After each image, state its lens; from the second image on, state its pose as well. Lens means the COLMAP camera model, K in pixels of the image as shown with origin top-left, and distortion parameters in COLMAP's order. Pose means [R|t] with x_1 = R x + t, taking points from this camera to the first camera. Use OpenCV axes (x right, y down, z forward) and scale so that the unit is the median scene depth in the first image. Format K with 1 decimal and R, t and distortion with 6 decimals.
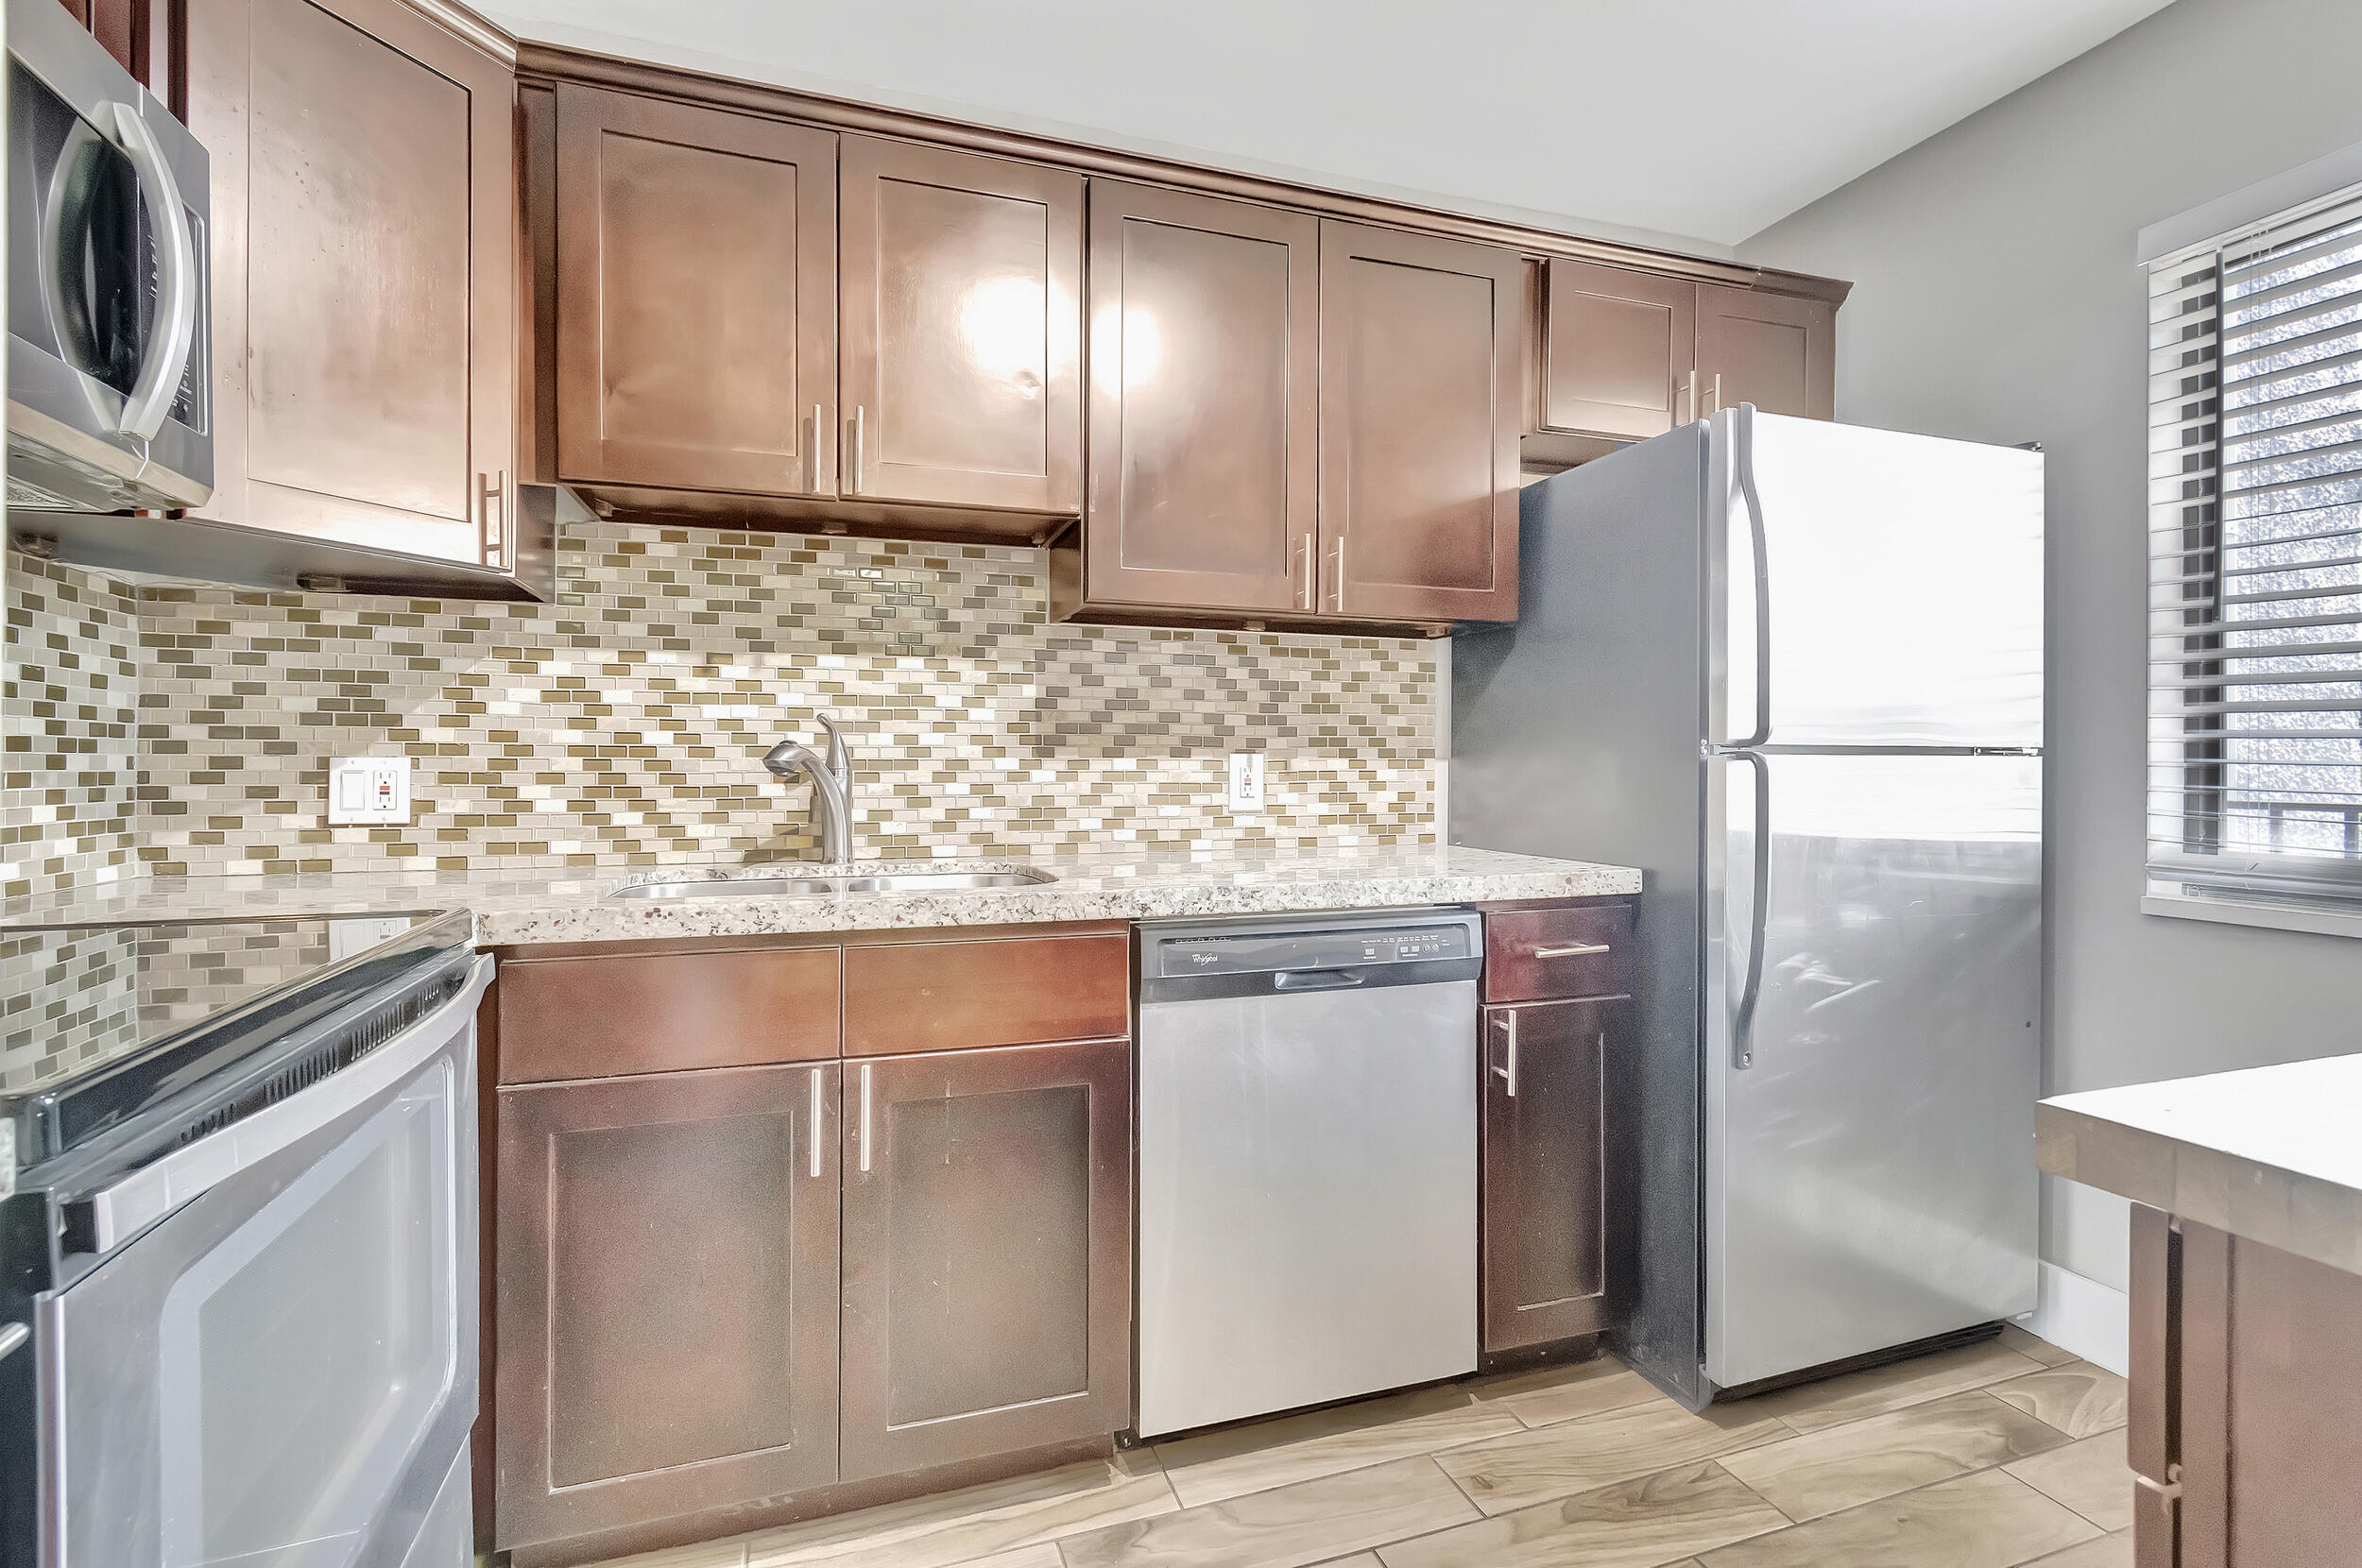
lens RADIAL K [[1048.5, 0, 1124.1], [0, 1048.5, 768.4], [0, 0, 1]] dist [0.003320, 0.000286]
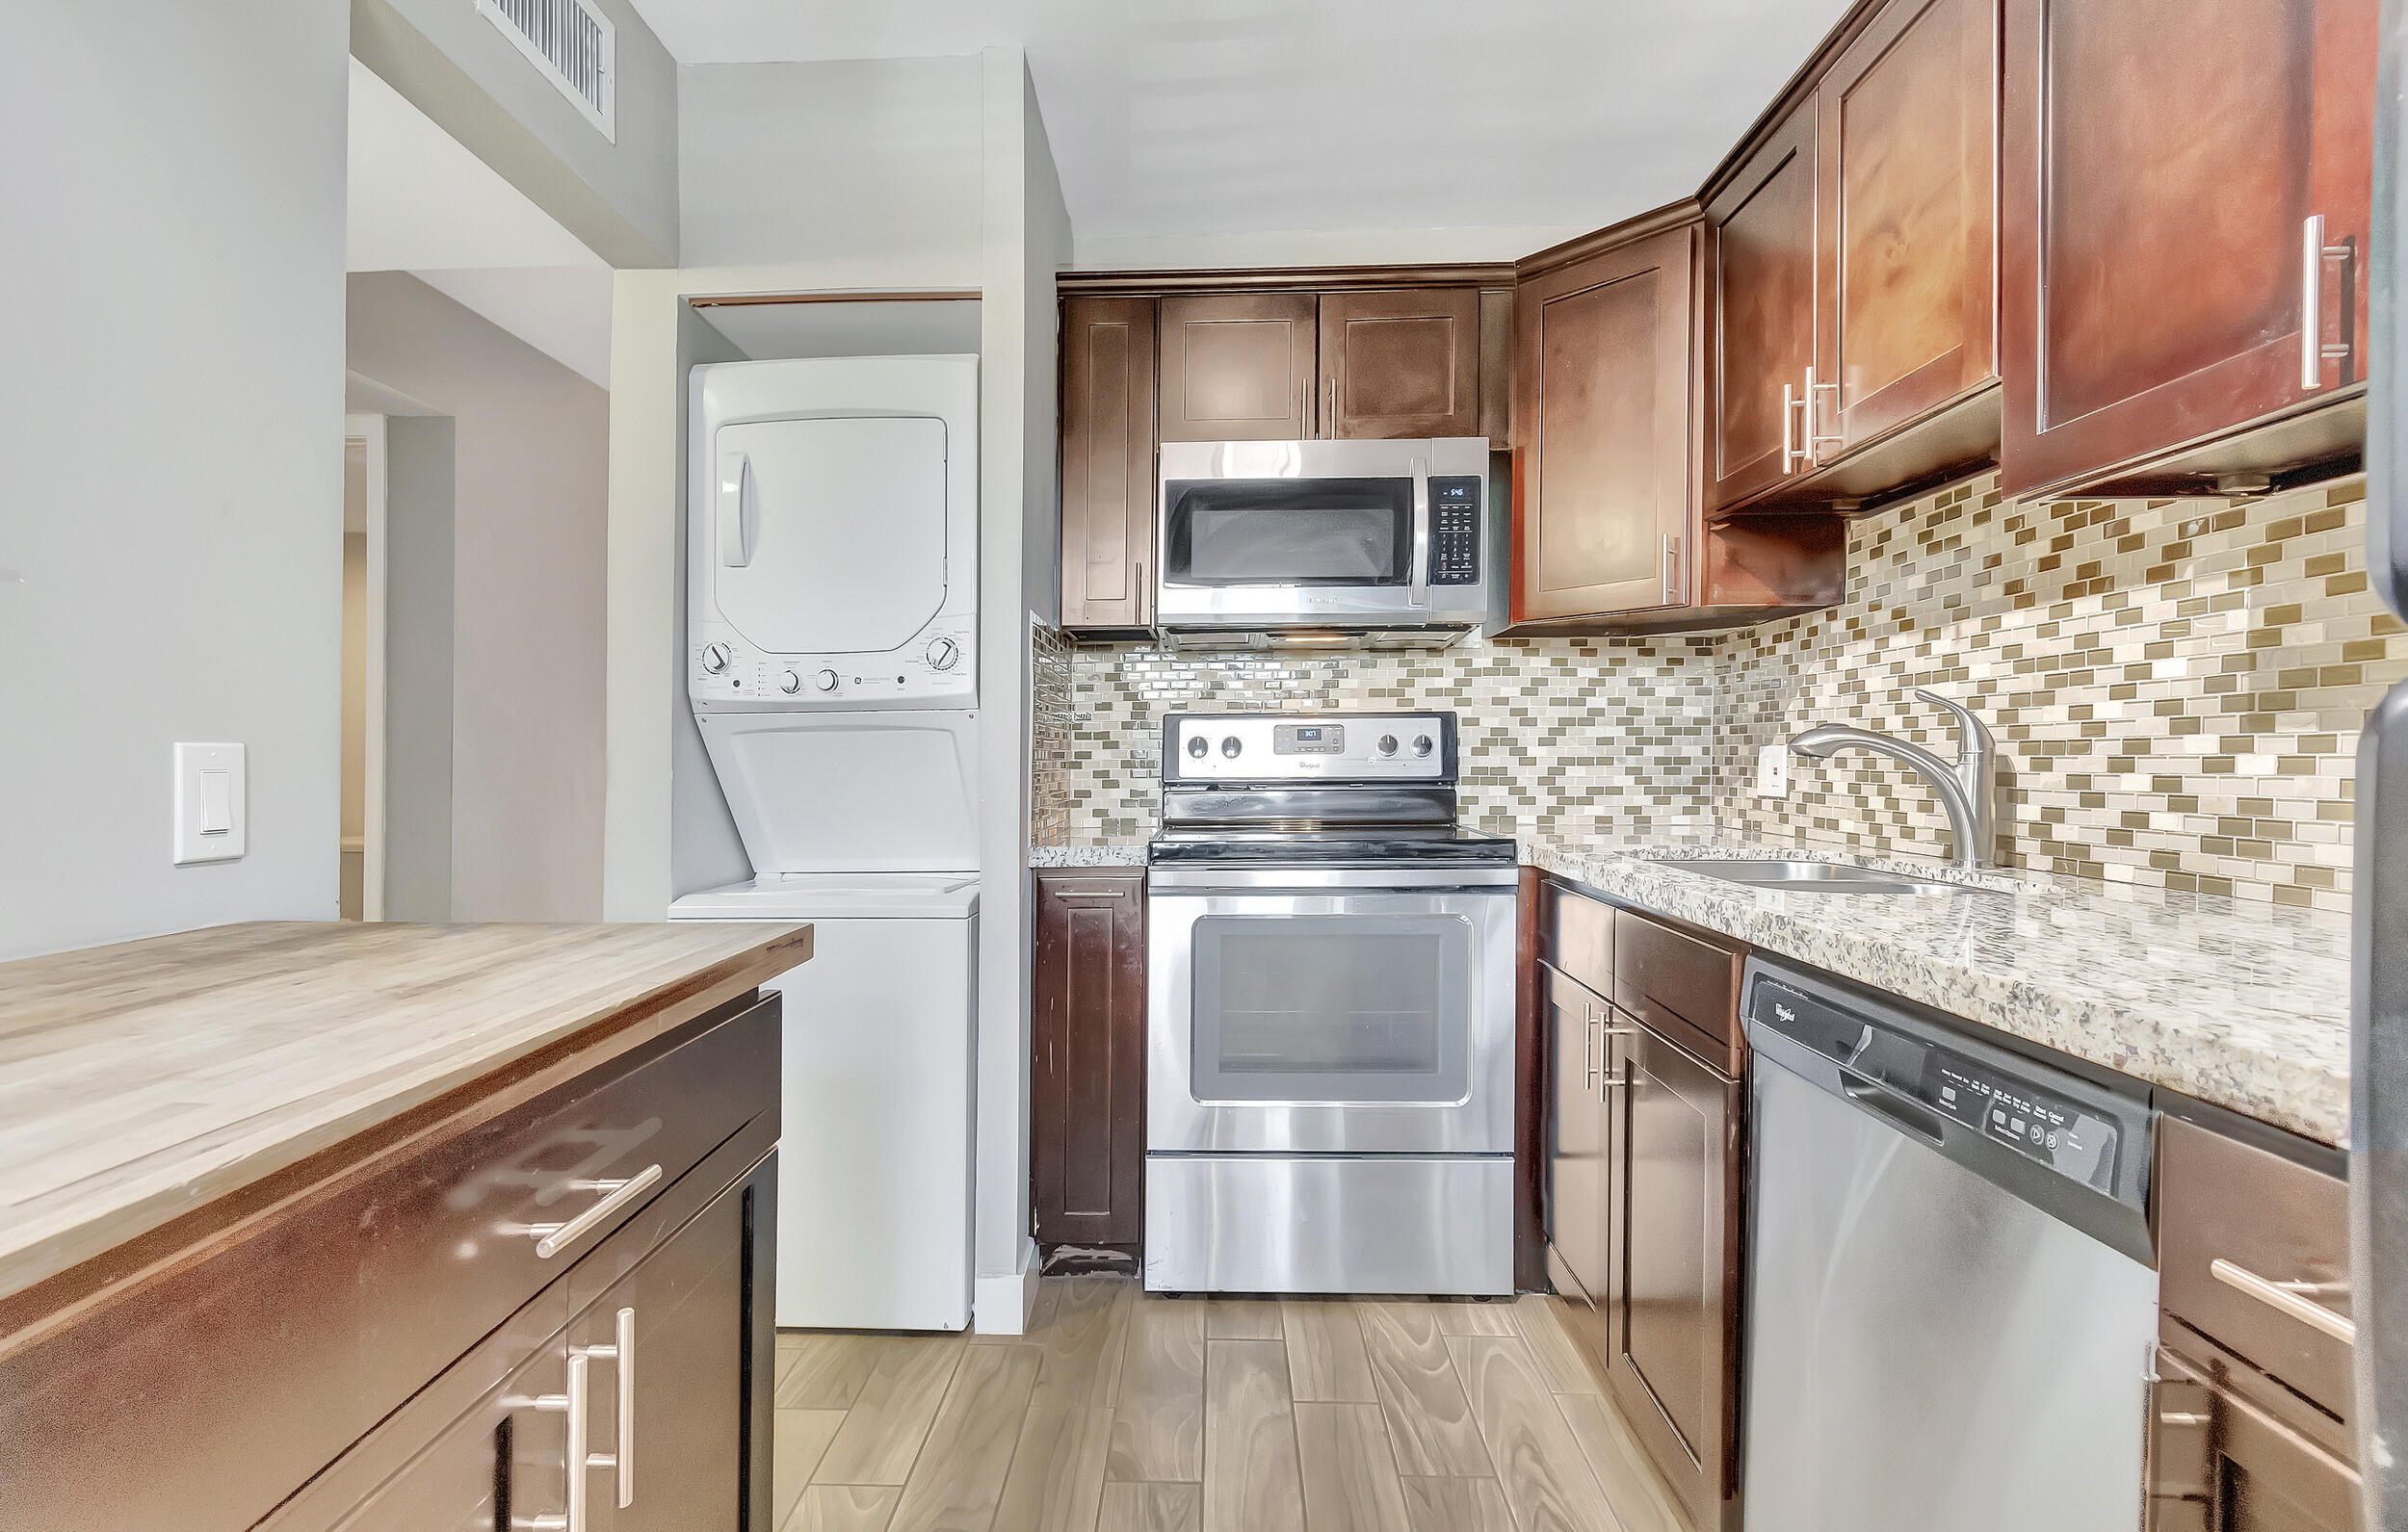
lens RADIAL K [[1124.8, 0, 1193.3], [0, 1124.8, 764.8], [0, 0, 1]] dist [0.000809, -0.000026]
pose [[-0.318327, 0.005108, -0.947967, 0.736691], [-0.002767, 0.999976, 0.006317, 0.005348], [0.947977, 0.004634, -0.318306, 0.678561]]
